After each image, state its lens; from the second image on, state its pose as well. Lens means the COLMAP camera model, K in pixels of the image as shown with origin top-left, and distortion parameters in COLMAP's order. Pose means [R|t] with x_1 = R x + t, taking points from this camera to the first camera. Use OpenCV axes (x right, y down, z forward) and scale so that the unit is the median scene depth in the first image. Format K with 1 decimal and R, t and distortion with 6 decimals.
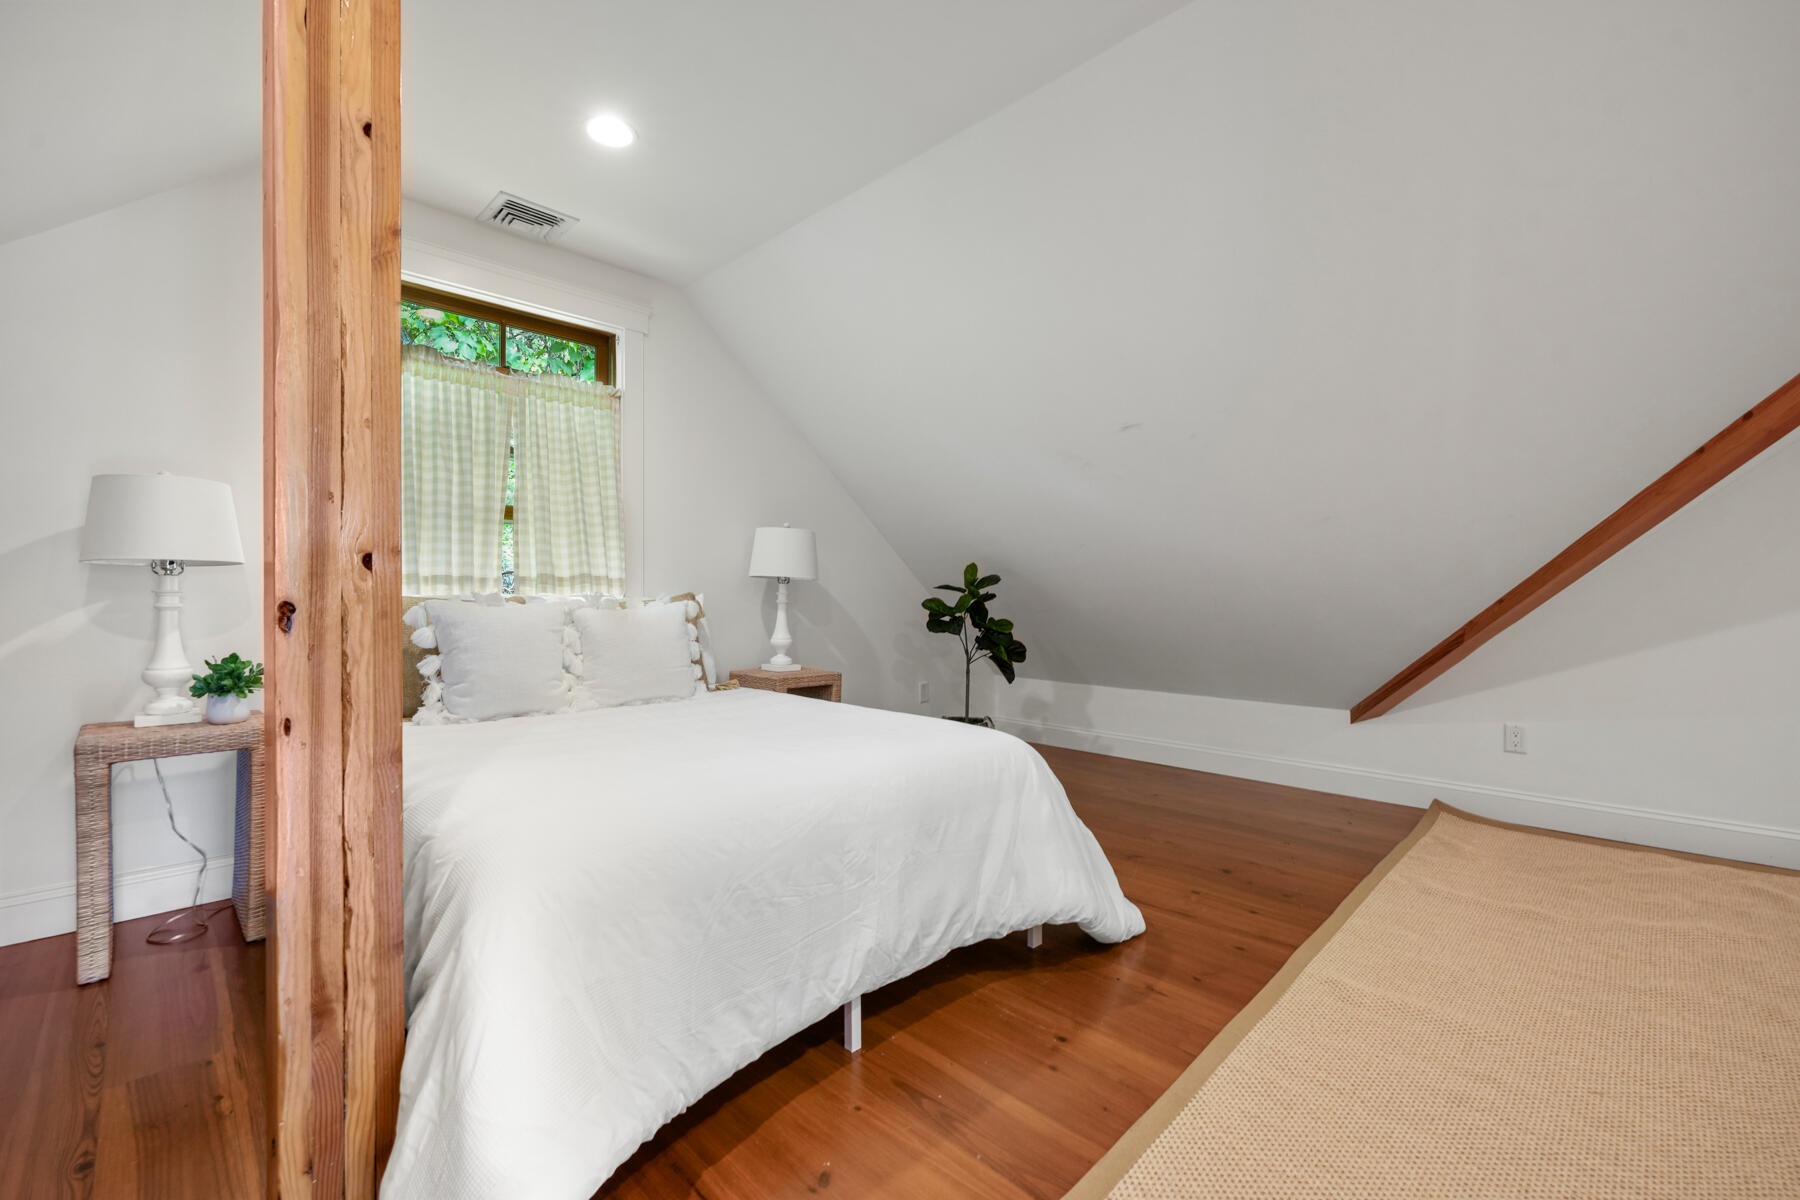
lens RADIAL K [[756.3, 0, 904.9], [0, 756.3, 592.7], [0, 0, 1]] dist [-0.001175, -0.000268]
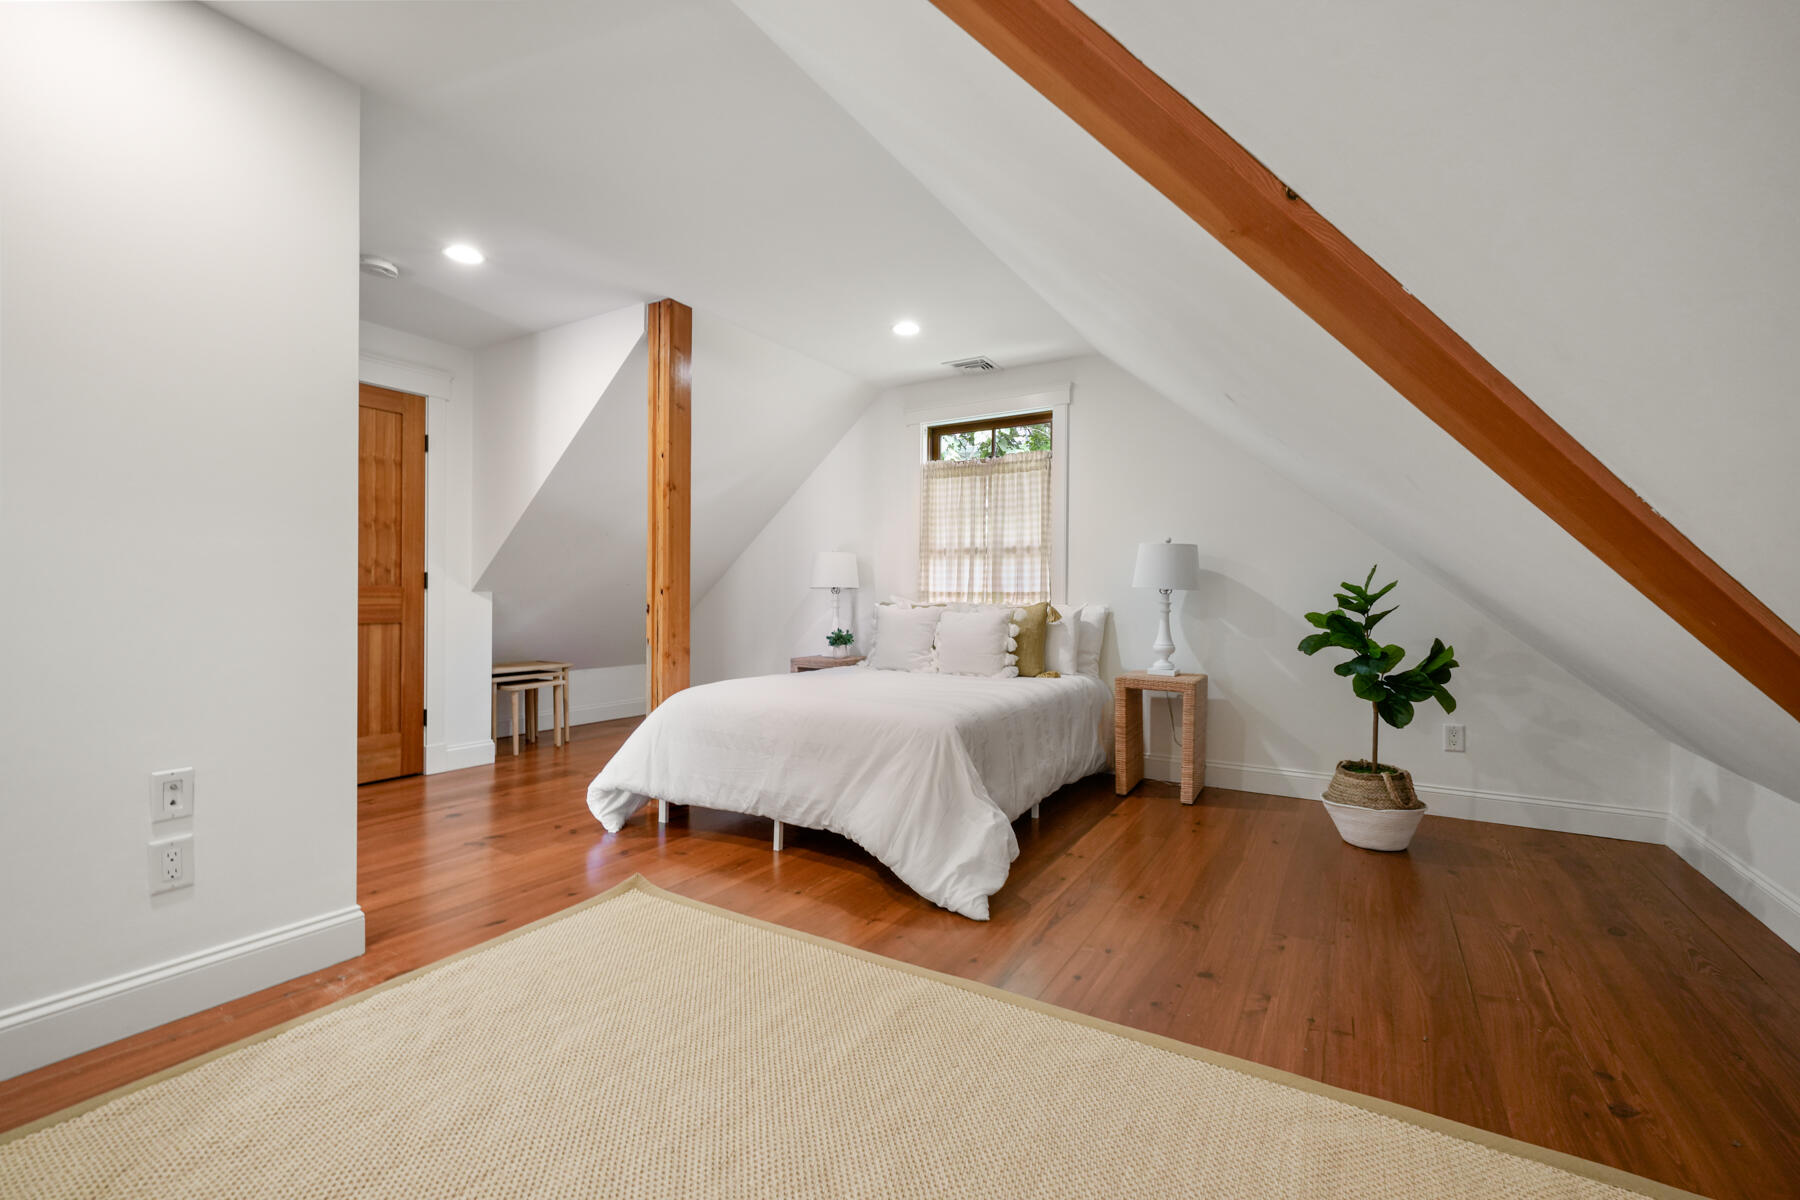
lens RADIAL K [[756.3, 0, 908.5], [0, 756.3, 599.3], [0, 0, 1]] dist [-0.001175, -0.000268]
pose [[0.234646, 0.001999, -0.972079, 1.528738], [-0.006768, 0.999977, 0.000423, -0.009110], [0.972057, 0.006480, 0.234654, 0.742505]]
